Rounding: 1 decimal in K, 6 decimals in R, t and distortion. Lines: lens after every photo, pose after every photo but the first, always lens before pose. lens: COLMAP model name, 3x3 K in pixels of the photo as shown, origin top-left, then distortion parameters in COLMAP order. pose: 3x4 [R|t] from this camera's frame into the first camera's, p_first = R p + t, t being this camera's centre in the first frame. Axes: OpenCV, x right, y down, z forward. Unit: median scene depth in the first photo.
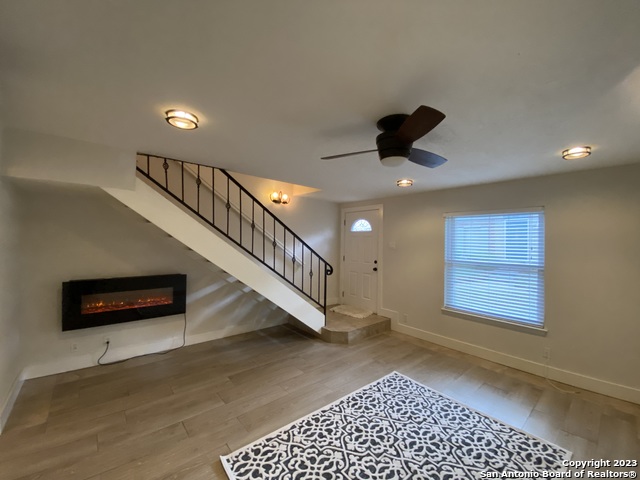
lens RADIAL K [[259.1, 0, 320.0], [0, 259.1, 240.0], [0, 0, 1]] dist [0.032303, -0.026443]
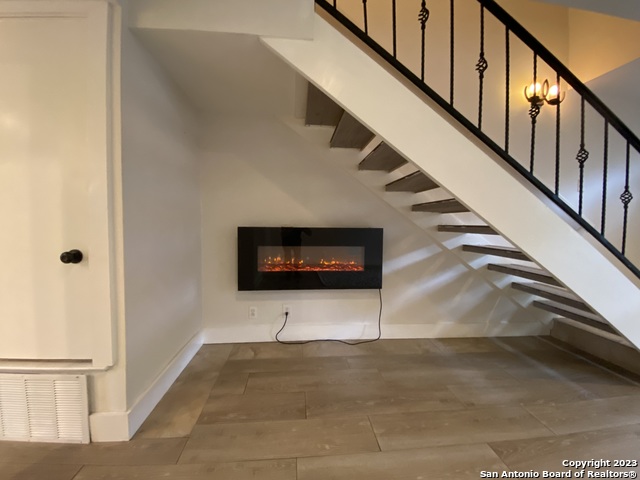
lens RADIAL K [[259.1, 0, 320.0], [0, 259.1, 240.0], [0, 0, 1]] dist [0.032303, -0.026443]
pose [[0.816119, 0.024133, -0.577379, -0.299789], [0.005344, 0.998770, 0.049300, 0.140793], [0.577859, -0.043321, 0.814986, 0.439959]]
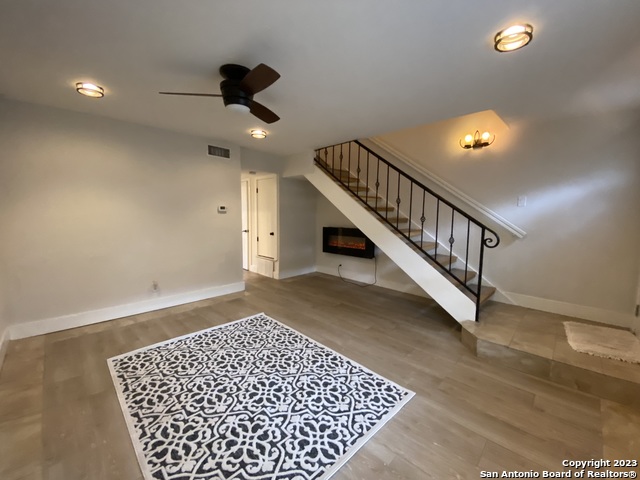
lens RADIAL K [[259.1, 0, 320.0], [0, 259.1, 240.0], [0, 0, 1]] dist [0.032303, -0.026443]
pose [[0.088305, 0.081761, -0.992732, 0.803568], [-0.002585, 0.996641, 0.081853, 0.087030], [0.996090, -0.004662, 0.088220, 0.686060]]
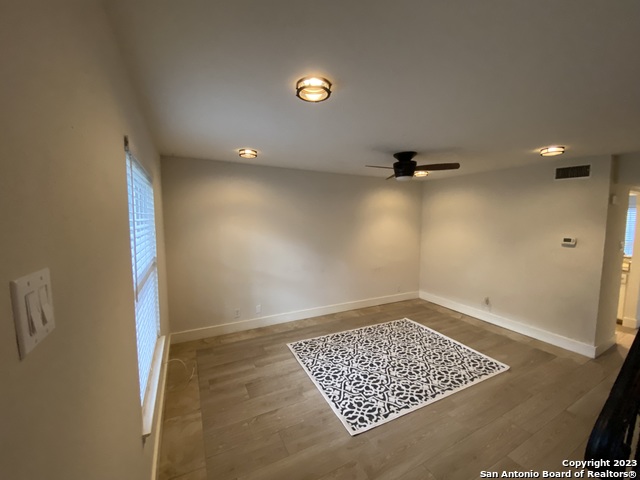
lens RADIAL K [[261.1, 0, 320.0], [0, 261.1, 240.0], [0, 0, 1]] dist [0.029262, -0.026359]
pose [[-0.973577, -0.046747, 0.223521, 0.228532], [-0.028683, 0.996104, 0.083389, -0.019672], [-0.226549, 0.074775, -0.971125, 1.517071]]
